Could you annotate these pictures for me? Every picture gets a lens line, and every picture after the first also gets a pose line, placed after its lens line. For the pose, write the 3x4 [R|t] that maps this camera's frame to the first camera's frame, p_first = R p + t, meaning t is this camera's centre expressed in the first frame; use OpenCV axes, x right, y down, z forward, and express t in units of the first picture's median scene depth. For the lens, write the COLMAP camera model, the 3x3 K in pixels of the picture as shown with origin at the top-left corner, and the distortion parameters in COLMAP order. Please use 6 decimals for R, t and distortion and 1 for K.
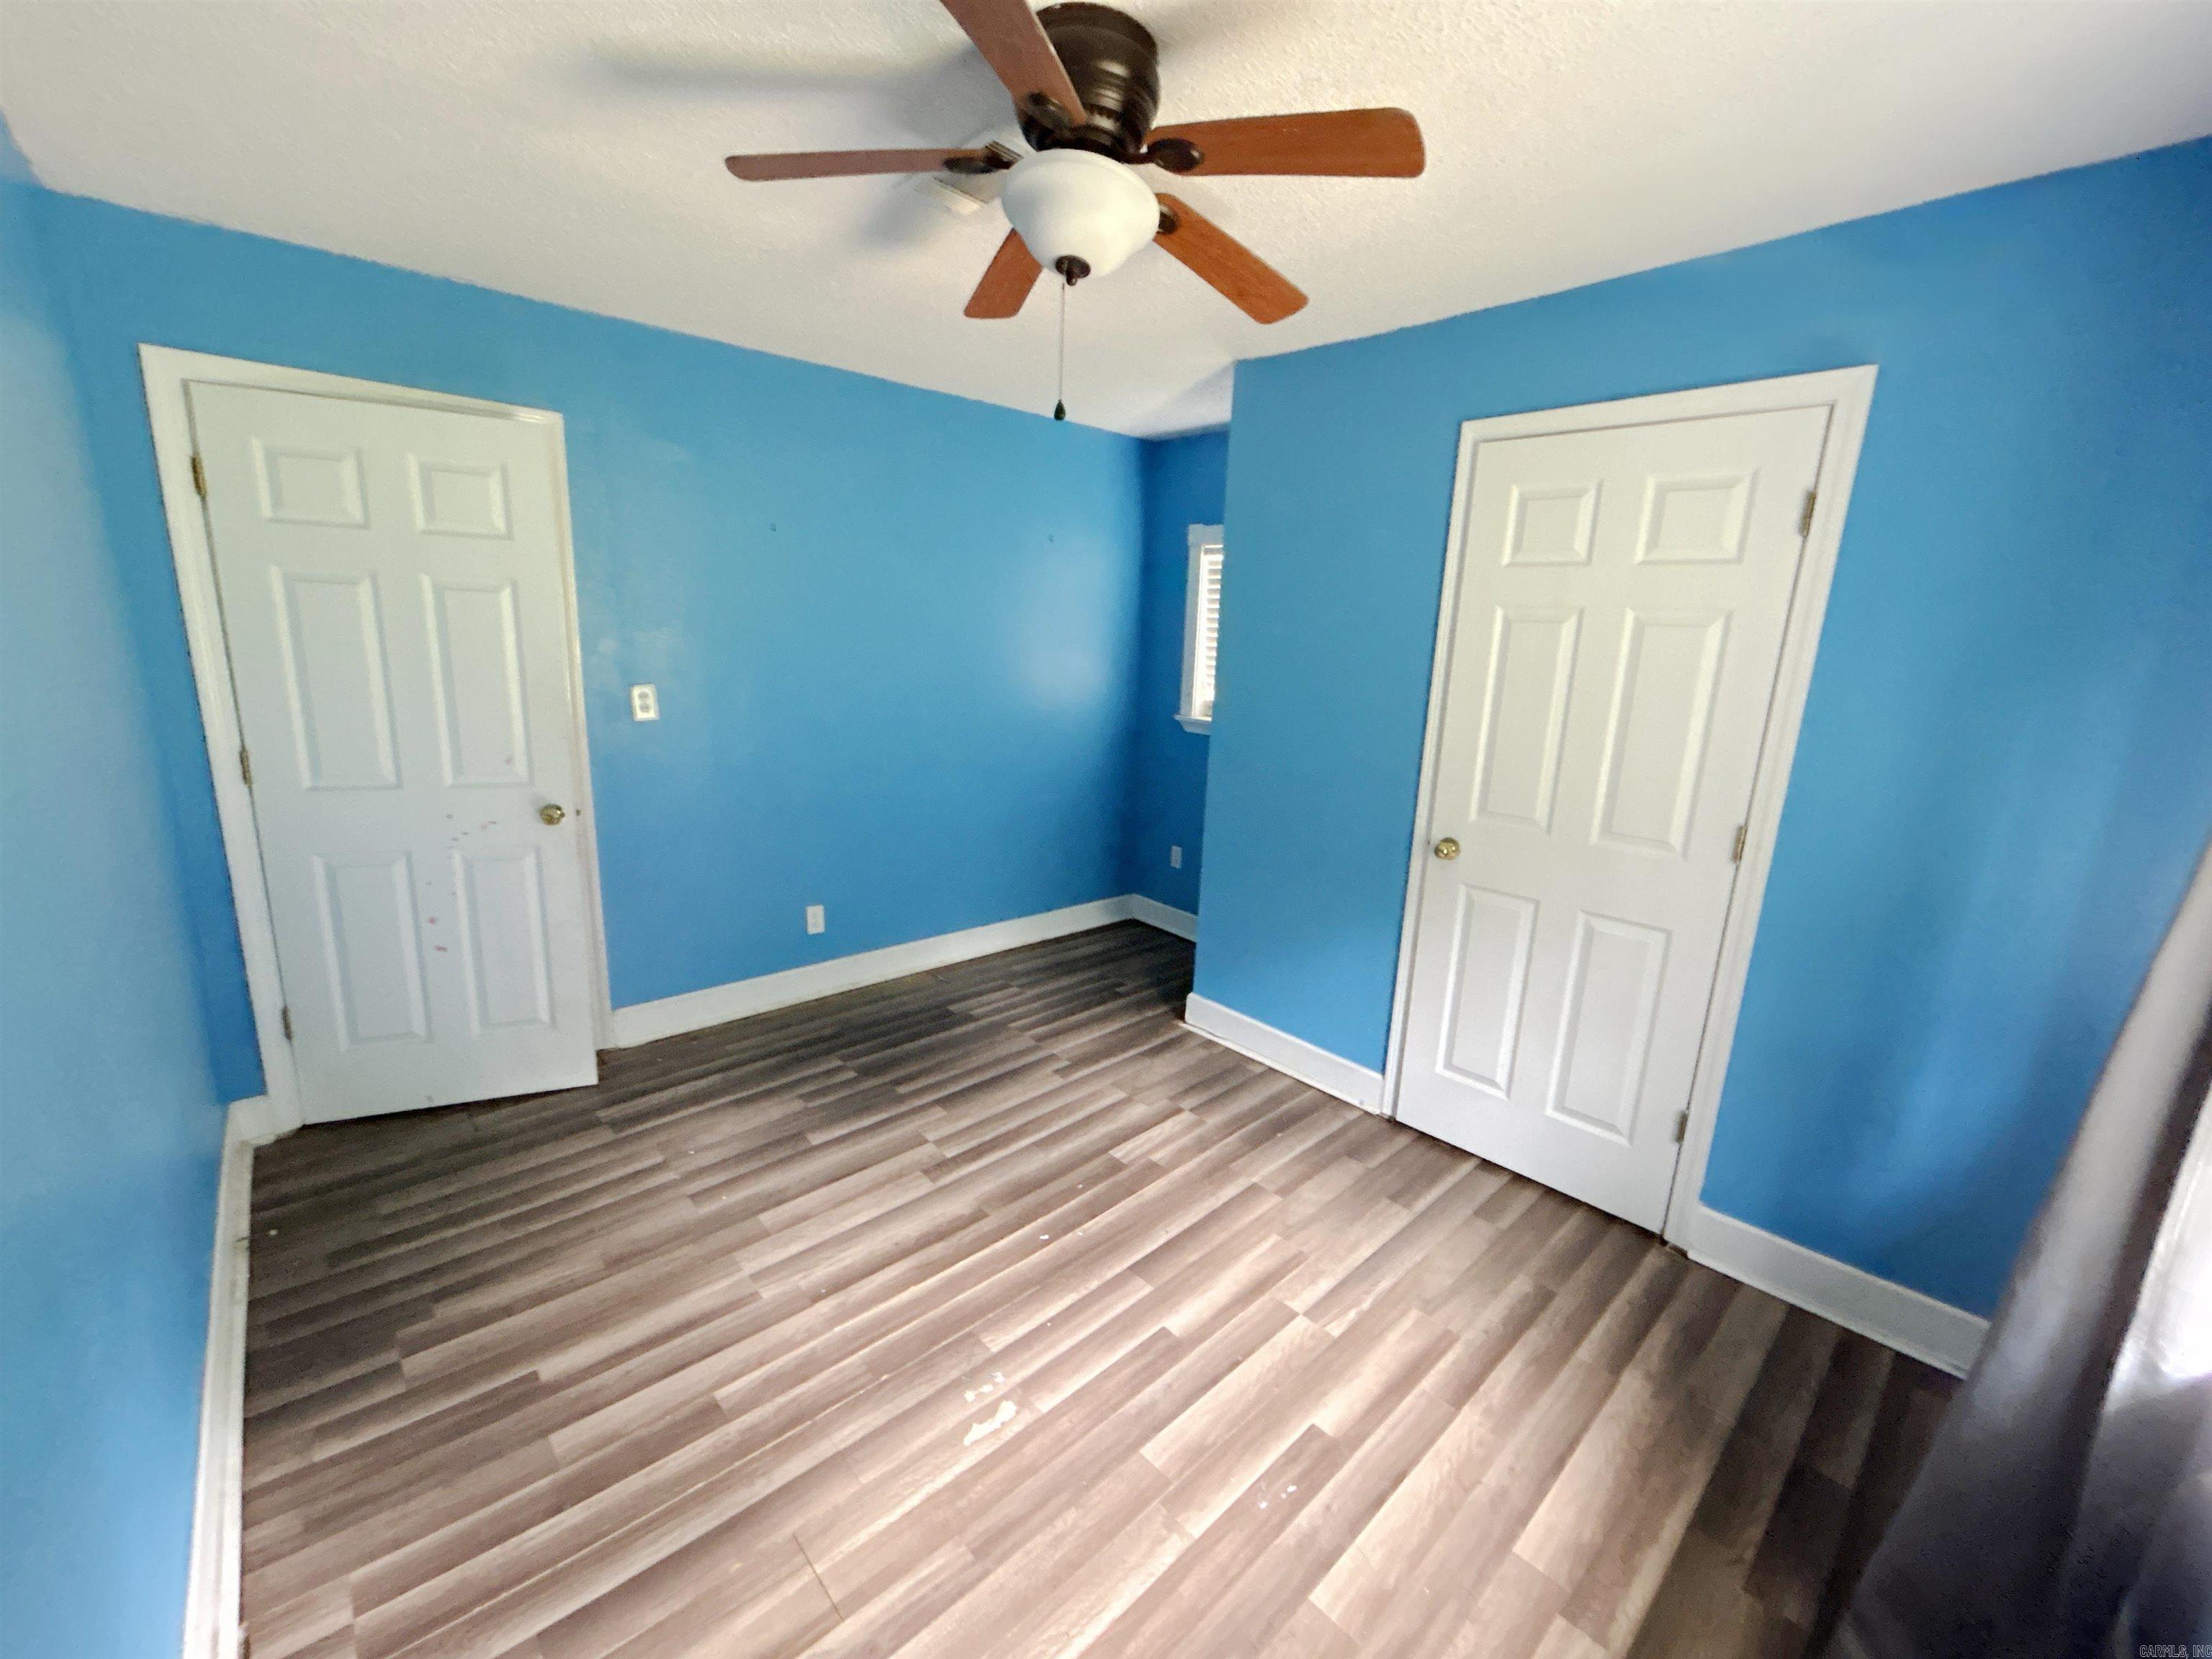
lens RADIAL K [[881.4, 0, 1106.0], [0, 881.4, 829.5], [0, 0, 1]] dist [-0.008123, 0.000154]
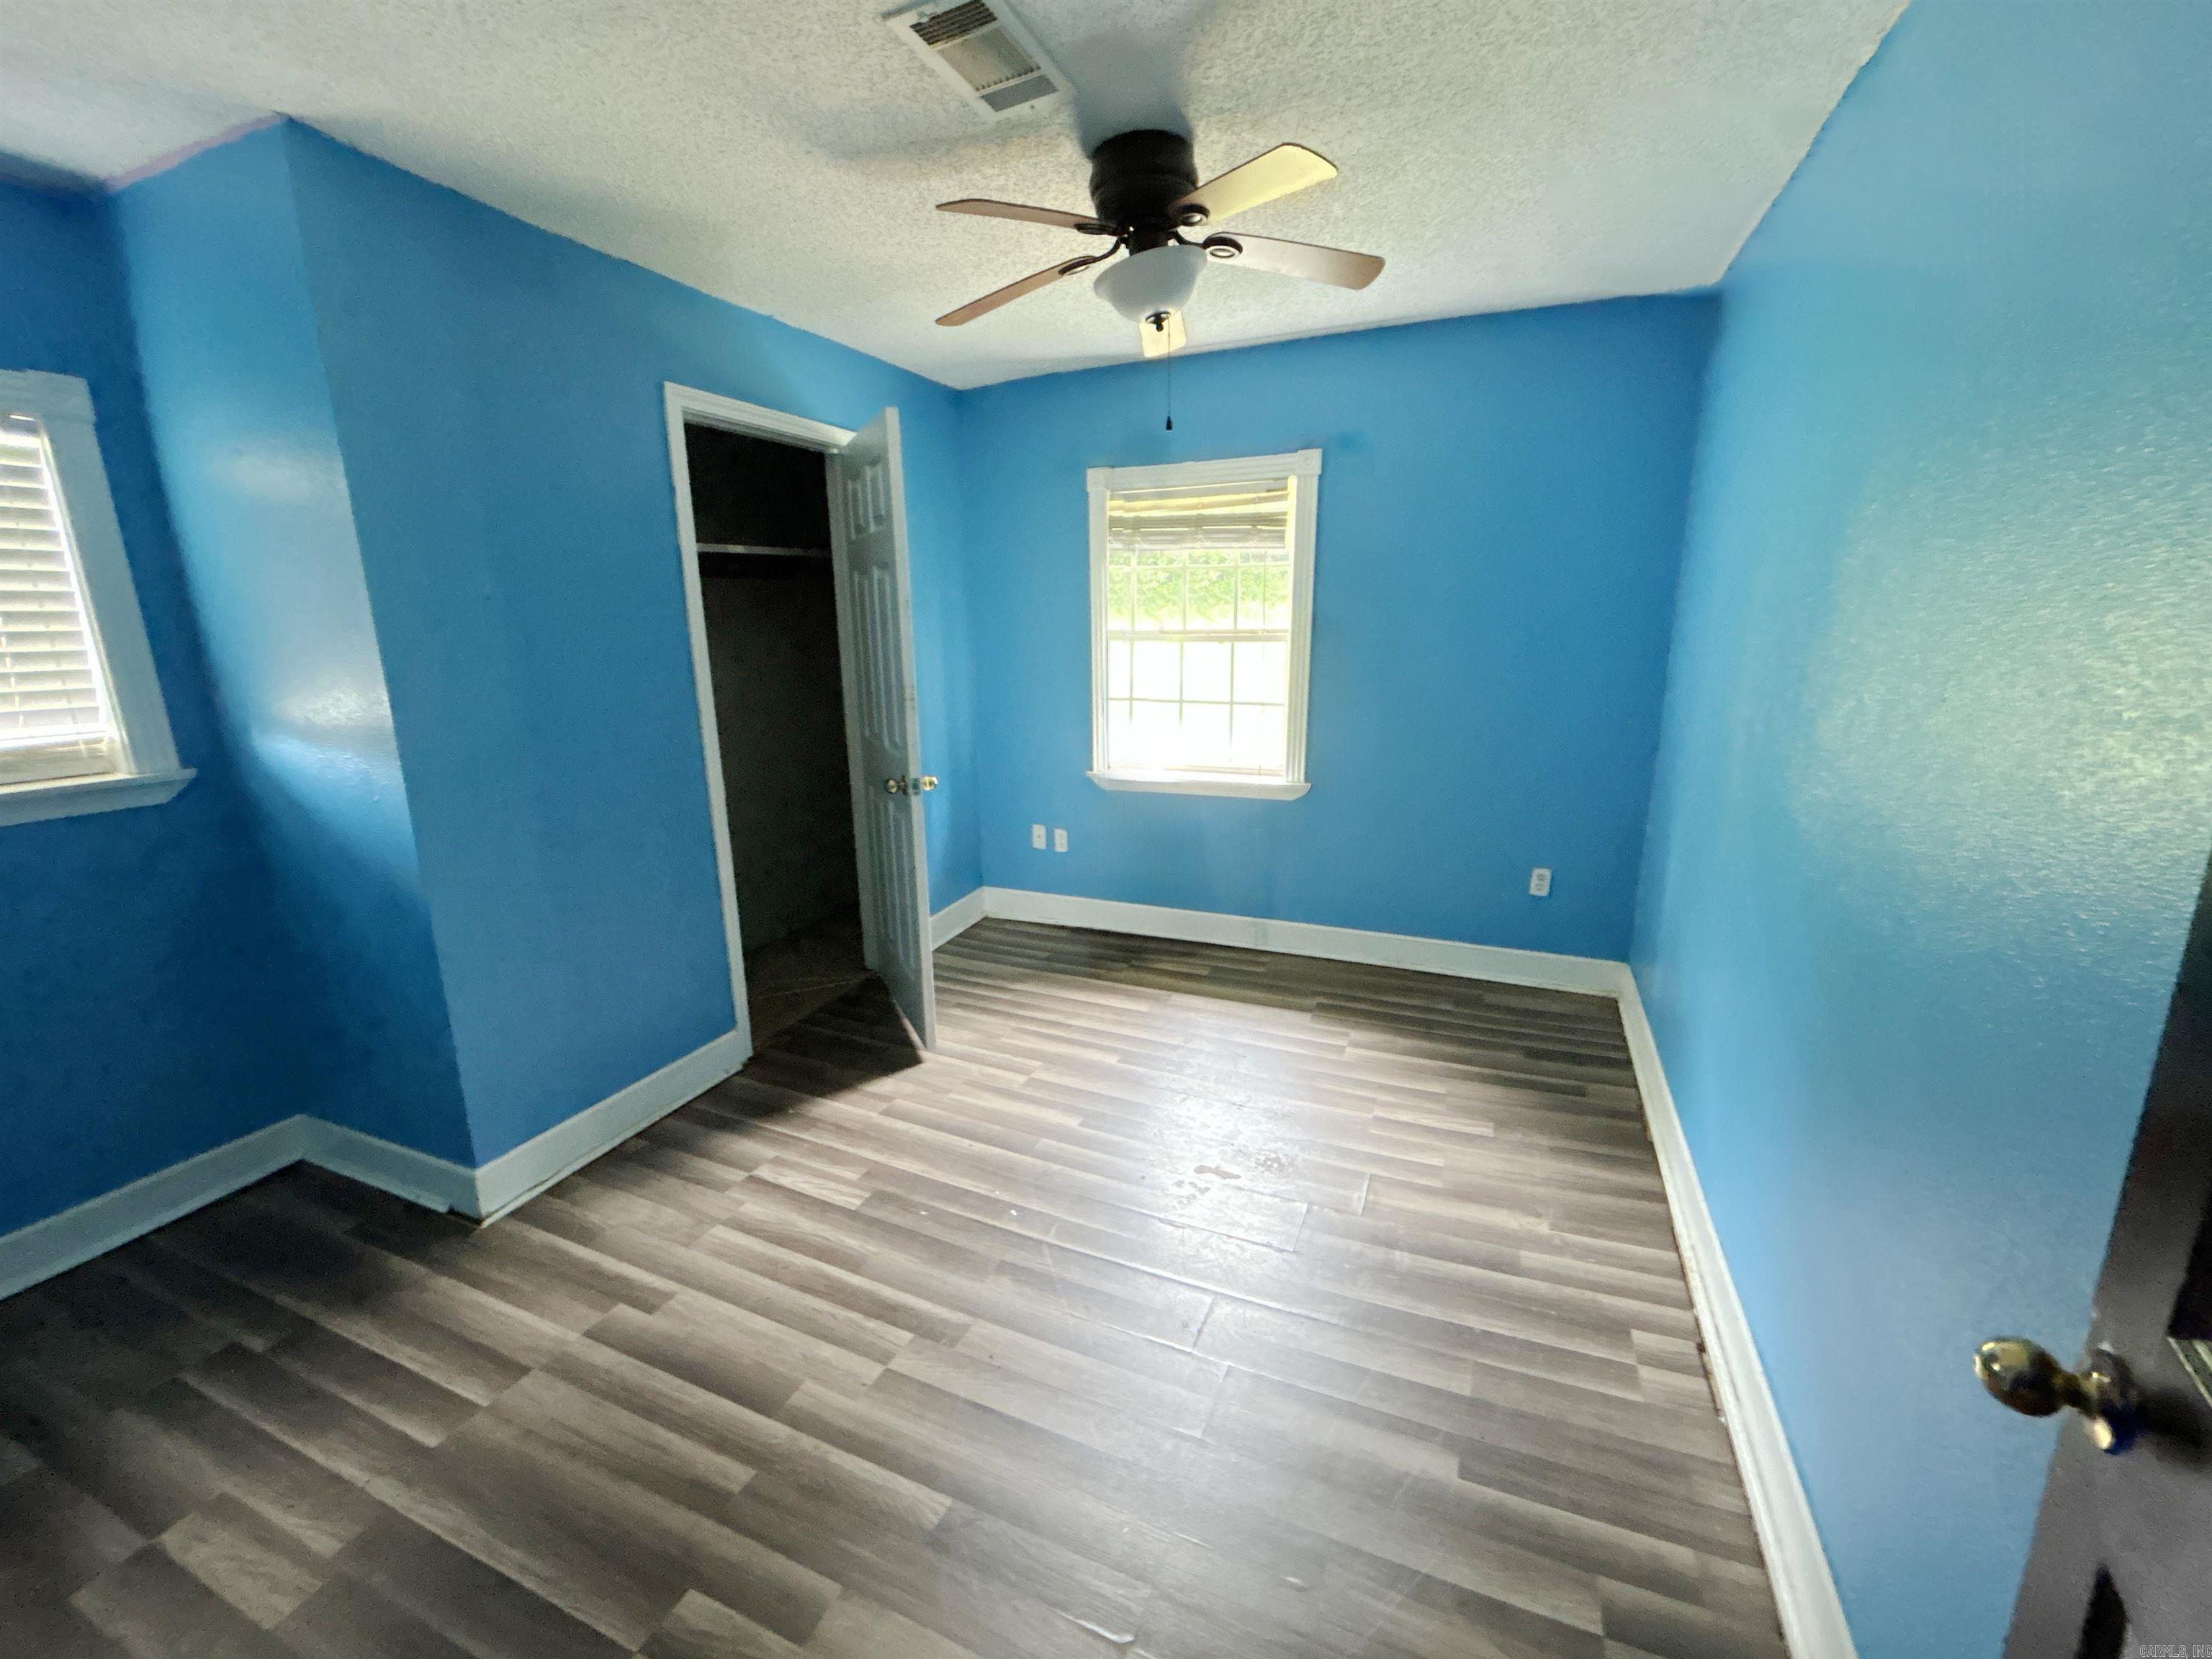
lens RADIAL K [[881.4, 0, 1106.0], [0, 881.4, 829.5], [0, 0, 1]] dist [-0.008123, 0.000154]
pose [[-0.406790, -0.242248, 0.880816, -0.756192], [0.202076, 0.916451, 0.345374, -0.213578], [-0.890891, 0.318486, -0.323851, 0.941373]]
